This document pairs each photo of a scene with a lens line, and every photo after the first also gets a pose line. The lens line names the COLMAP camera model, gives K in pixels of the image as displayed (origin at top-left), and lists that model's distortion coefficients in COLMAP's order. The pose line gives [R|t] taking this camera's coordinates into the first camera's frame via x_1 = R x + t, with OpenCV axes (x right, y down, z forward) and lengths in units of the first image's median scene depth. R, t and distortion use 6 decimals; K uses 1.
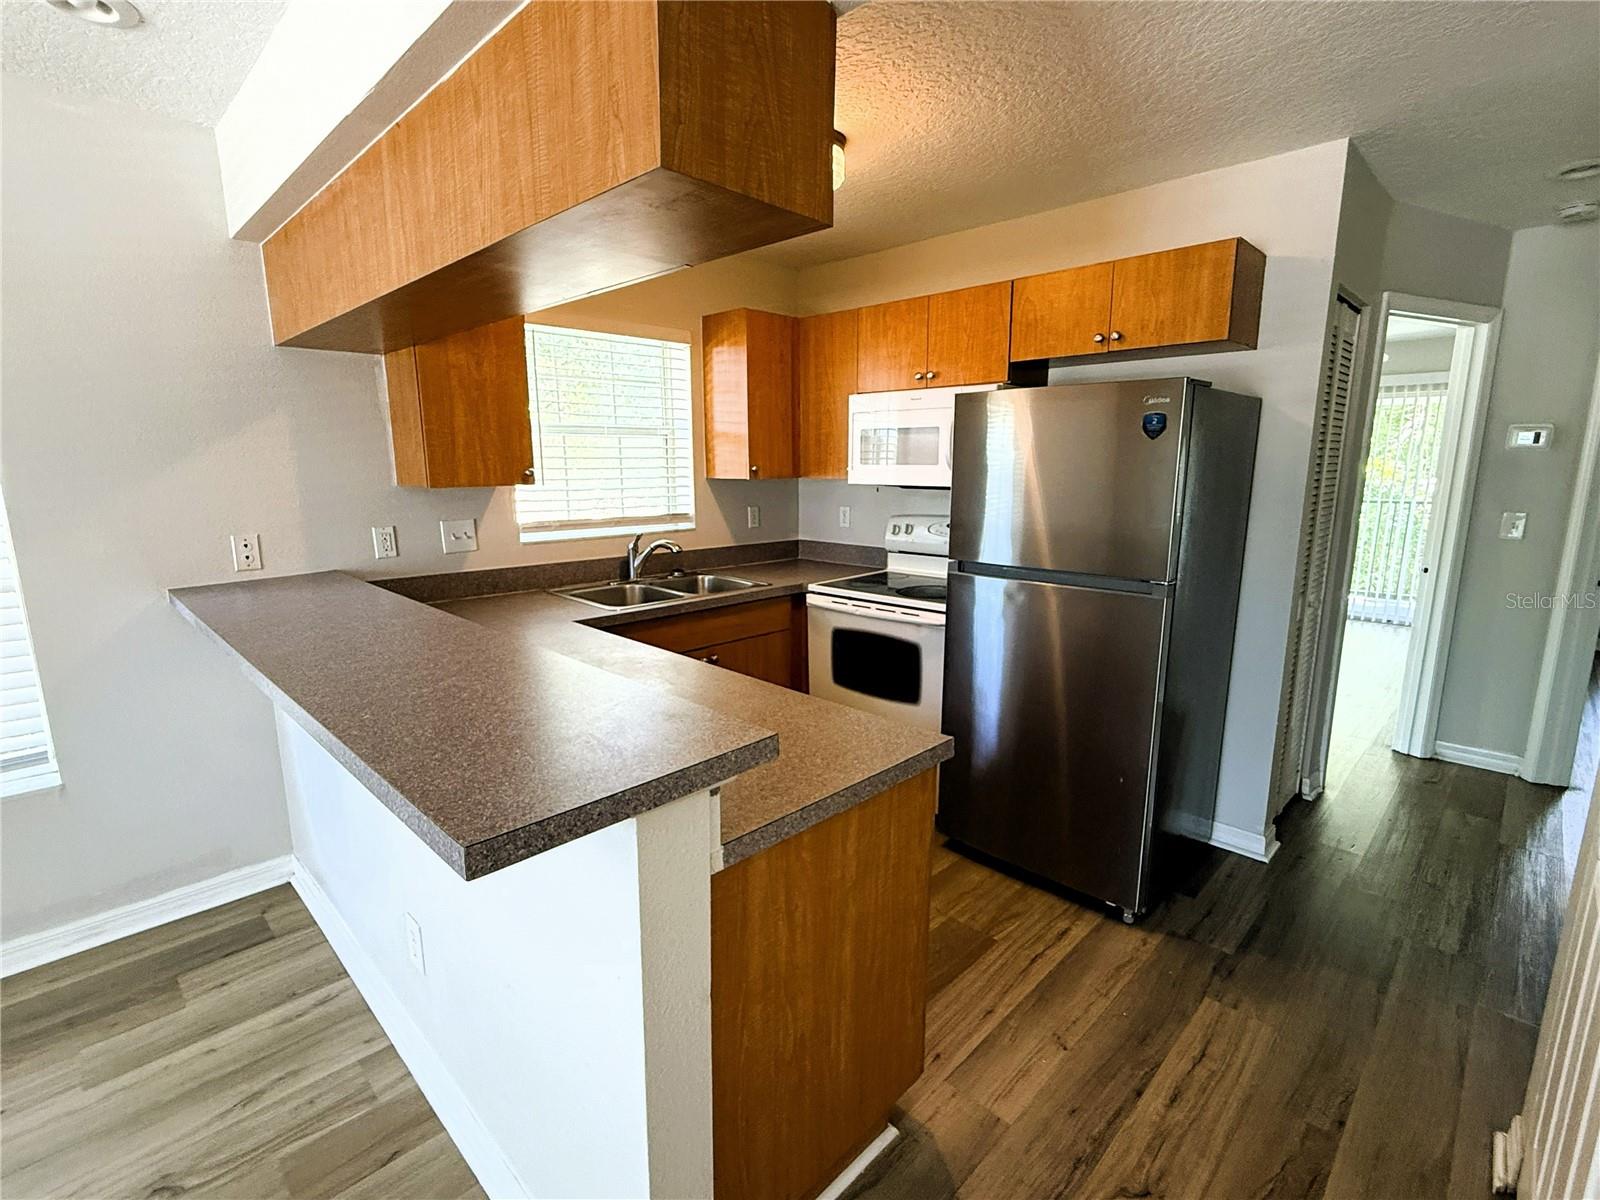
lens RADIAL K [[747.7, 0, 795.3], [0, 747.7, 602.8], [0, 0, 1]] dist [-0.001115, -0.000125]
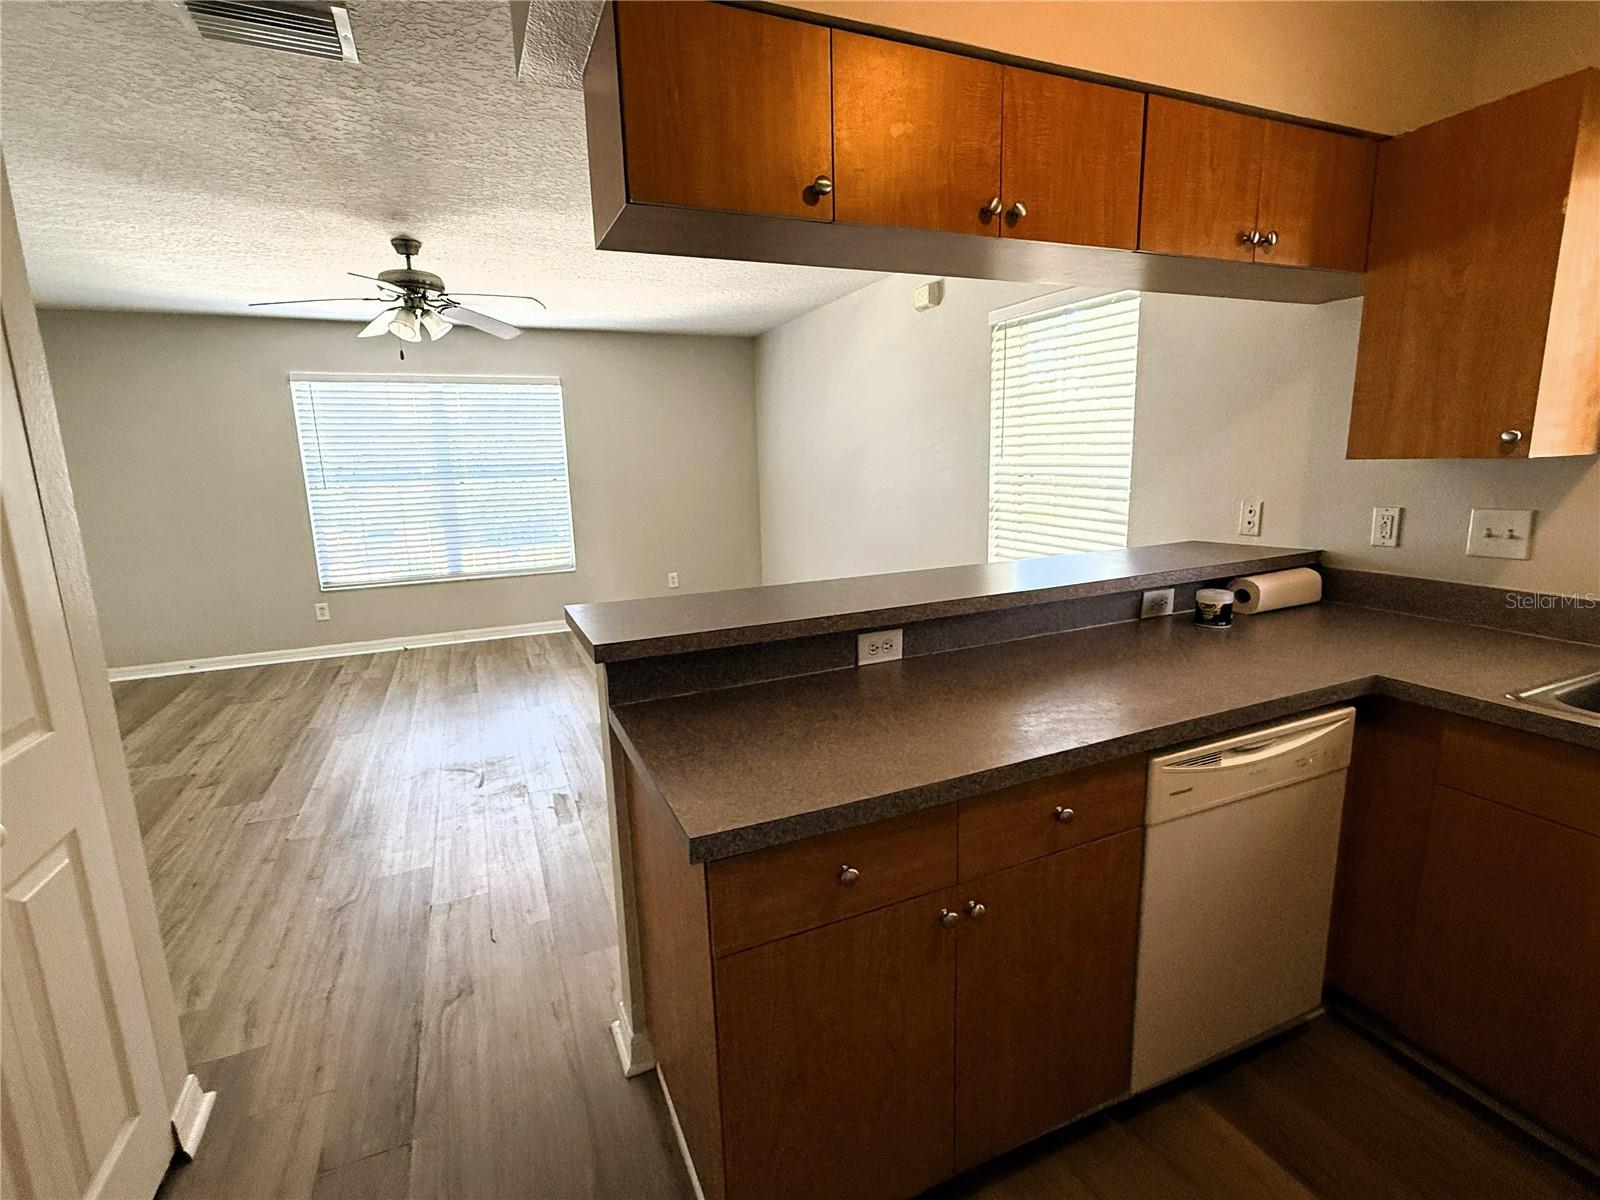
lens RADIAL K [[747.7, 0, 799.4], [0, 747.7, 599.0], [0, 0, 1]] dist [-0.001115, -0.000125]
pose [[-0.363969, 0.189465, -0.911937, 0.363669], [-0.147177, 0.955092, 0.257172, -0.105065], [0.919709, 0.227819, -0.319739, 0.610038]]
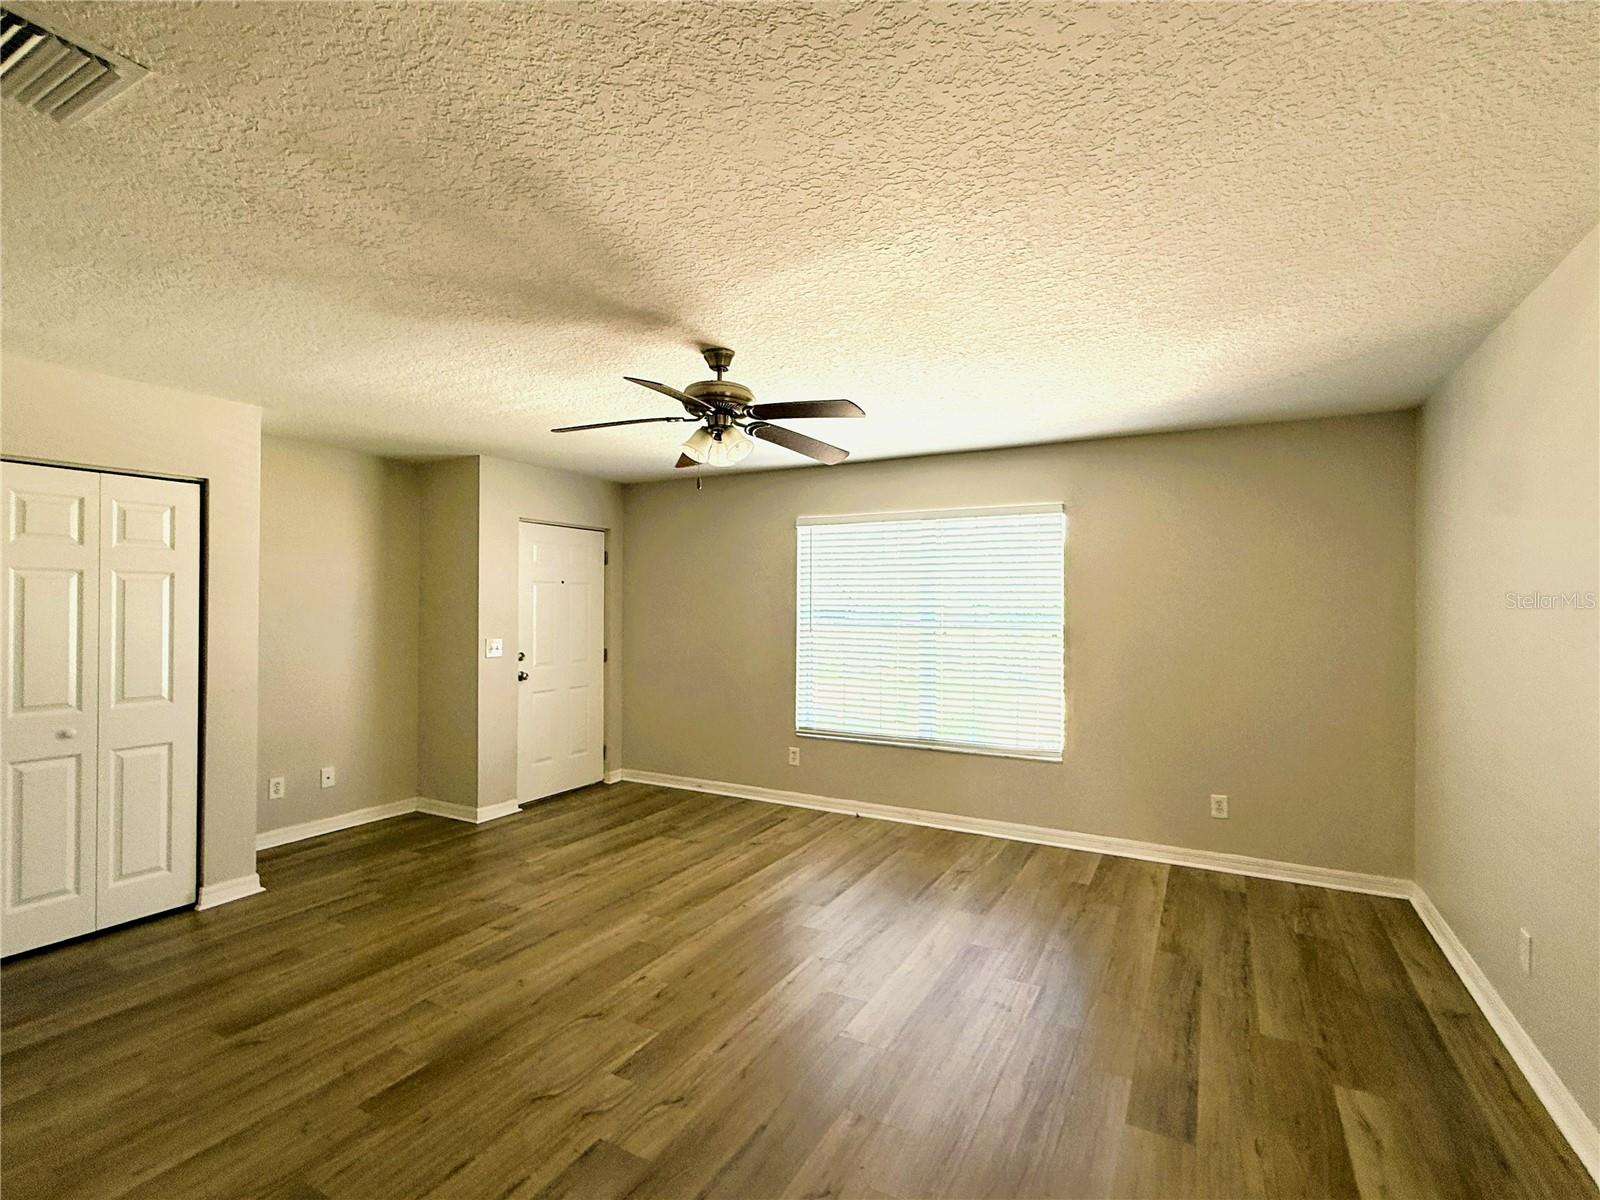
lens RADIAL K [[747.7, 0, 808.6], [0, 747.7, 601.0], [0, 0, 1]] dist [-0.001115, -0.000125]
pose [[-0.959365, -0.004956, -0.282123, -0.378152], [-0.056311, 0.983096, 0.174217, -0.104184], [0.276491, 0.183025, -0.943427, 0.568288]]
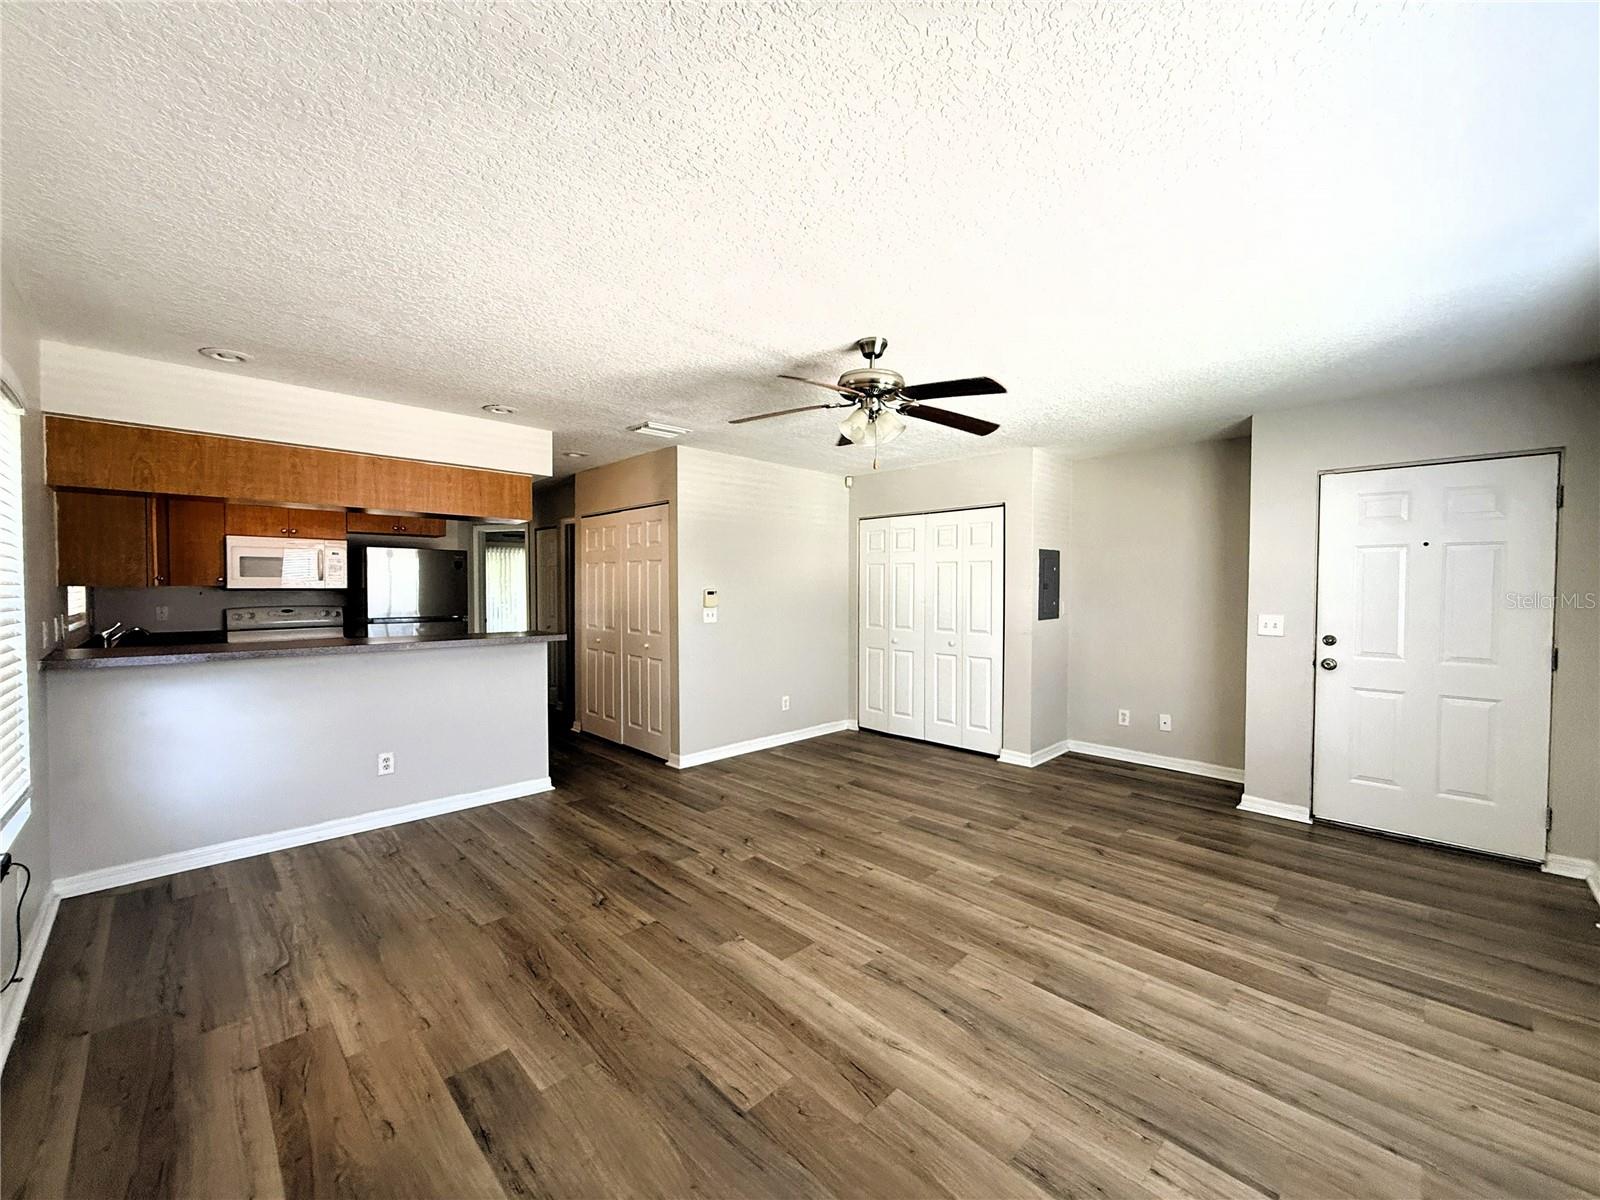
lens RADIAL K [[640.5, 0, 793.9], [0, 640.5, 599.2], [0, 0, 1]] dist [0.000569, 0.001067]
pose [[0.013451, -0.021045, 0.999688, -1.426026], [0.184416, 0.982680, 0.018205, 0.071679], [-0.982756, 0.184114, 0.017100, -0.245128]]
